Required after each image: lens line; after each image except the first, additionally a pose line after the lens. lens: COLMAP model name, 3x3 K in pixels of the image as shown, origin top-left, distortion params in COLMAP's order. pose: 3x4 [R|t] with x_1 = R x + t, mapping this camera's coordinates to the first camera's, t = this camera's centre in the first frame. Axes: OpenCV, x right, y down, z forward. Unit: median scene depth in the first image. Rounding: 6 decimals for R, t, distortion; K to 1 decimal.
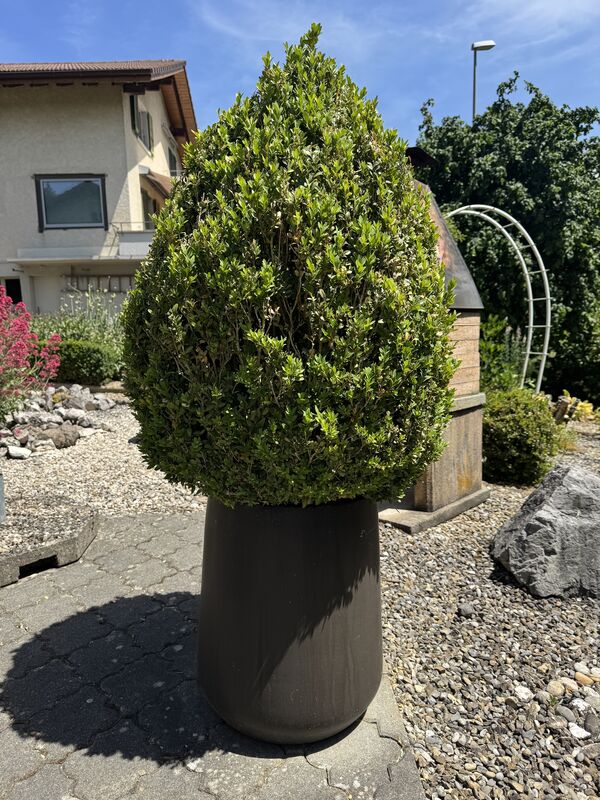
lens RADIAL K [[563.5, 0, 300.2], [0, 563.5, 400.5], [0, 0, 1]] dist [0.013936, -0.022423]
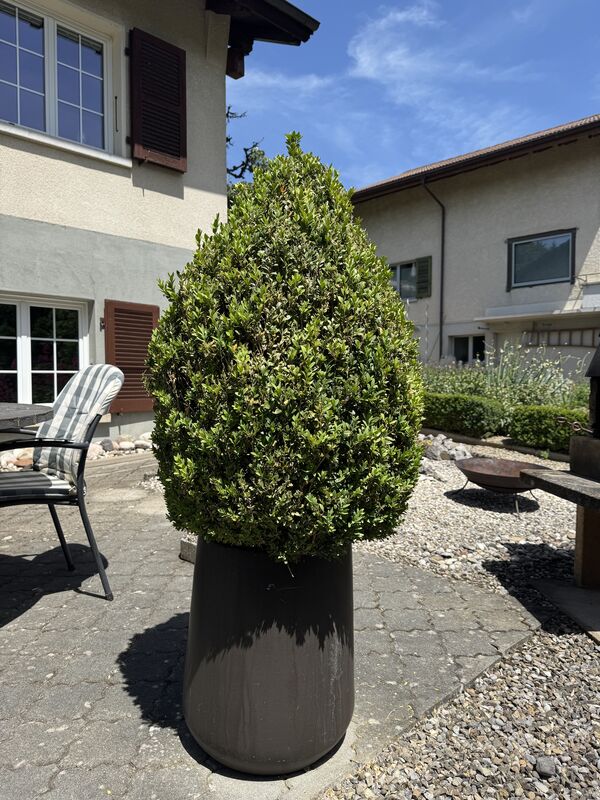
lens RADIAL K [[563.5, 0, 300.7], [0, 563.5, 400.4], [0, 0, 1]] dist [0.013936, -0.022423]
pose [[0.689110, 0.057465, -0.722374, 0.151254], [-0.124774, 0.991372, -0.040164, -0.012566], [0.713833, 0.117811, 0.690335, 0.045717]]
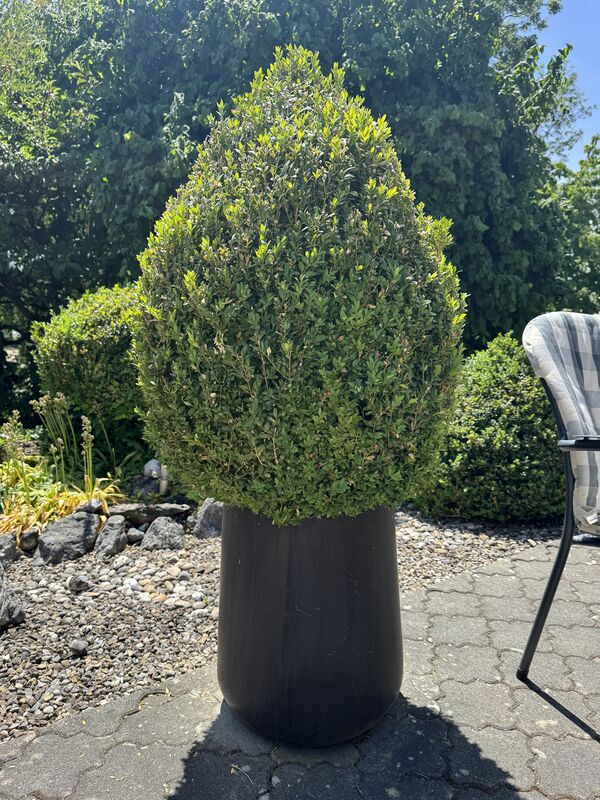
lens RADIAL K [[563.5, 0, 299.6], [0, 563.5, 400.0], [0, 0, 1]] dist [0.013936, -0.022423]
pose [[-0.550157, -0.071542, 0.831991, -0.158344], [0.122605, 0.978606, 0.165222, -0.032669], [-0.826012, 0.192904, -0.529616, 0.285722]]
